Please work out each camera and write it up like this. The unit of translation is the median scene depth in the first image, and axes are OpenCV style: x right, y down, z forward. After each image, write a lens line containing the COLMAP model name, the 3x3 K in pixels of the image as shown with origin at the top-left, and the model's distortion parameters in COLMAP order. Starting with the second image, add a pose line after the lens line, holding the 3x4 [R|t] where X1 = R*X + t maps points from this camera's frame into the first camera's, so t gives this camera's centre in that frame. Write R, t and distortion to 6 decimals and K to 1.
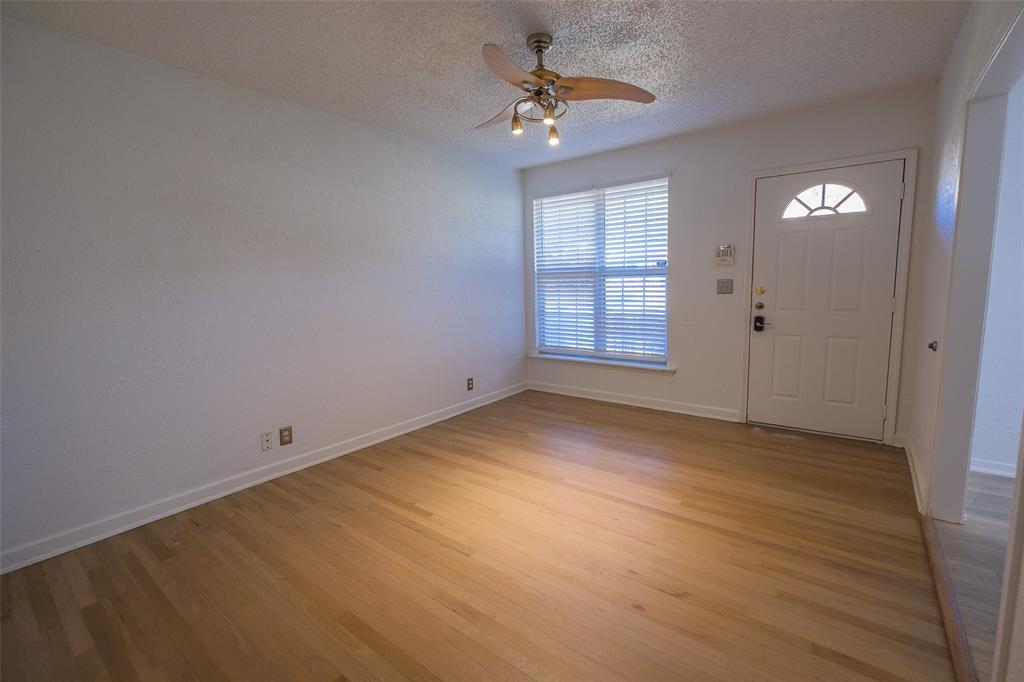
lens RADIAL K [[446.3, 0, 517.3], [0, 446.3, 340.0], [0, 0, 1]] dist [0.001958, -0.000208]
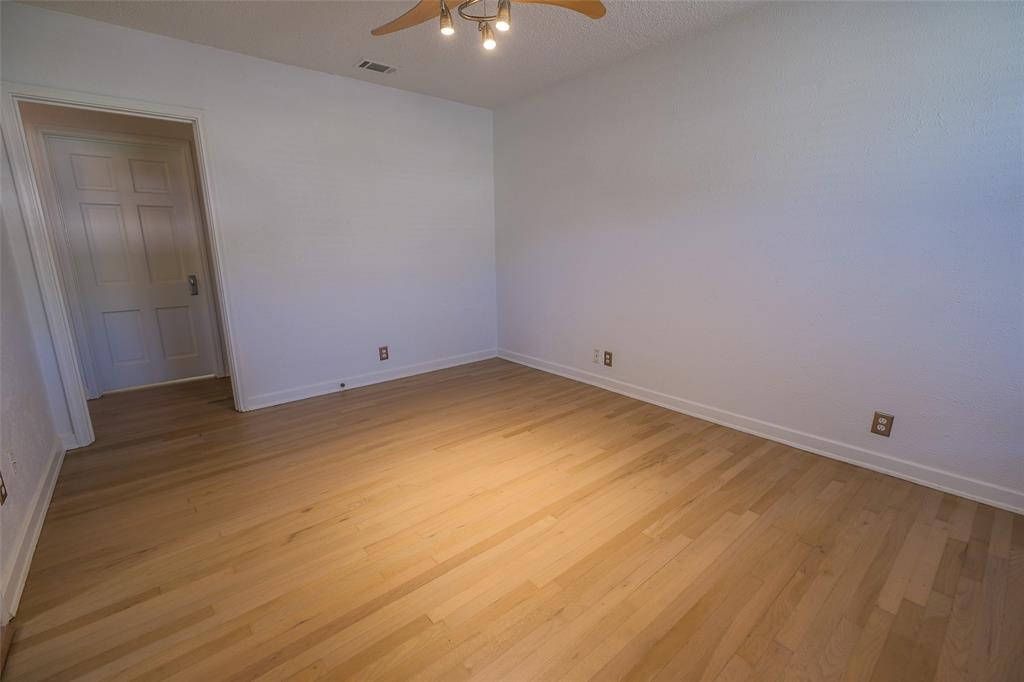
lens RADIAL K [[446.3, 0, 517.3], [0, 446.3, 340.0], [0, 0, 1]] dist [0.001958, -0.000208]
pose [[-0.211683, 0.235620, -0.948511, 0.585986], [-0.111841, 0.958289, 0.263009, -0.110311], [0.970918, 0.161757, -0.176502, 0.832878]]
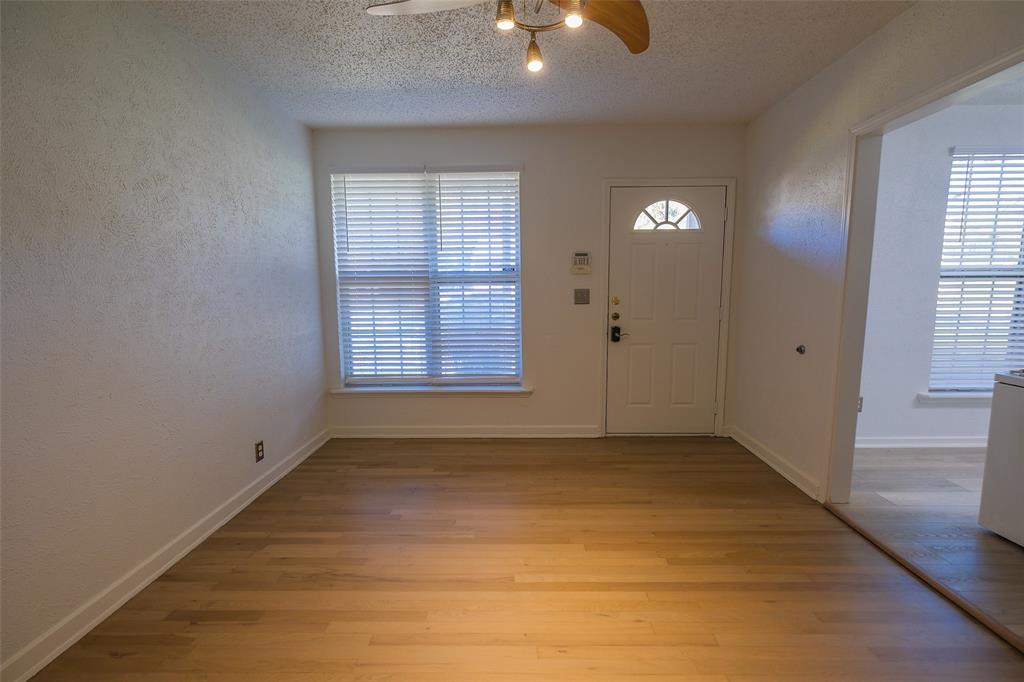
lens RADIAL K [[446.3, 0, 517.3], [0, 446.3, 340.0], [0, 0, 1]] dist [0.001958, -0.000208]
pose [[0.802441, -0.052743, 0.594396, -0.226108], [0.065769, 0.997835, -0.000248, -0.040147], [-0.593096, 0.039292, 0.804172, 0.353942]]
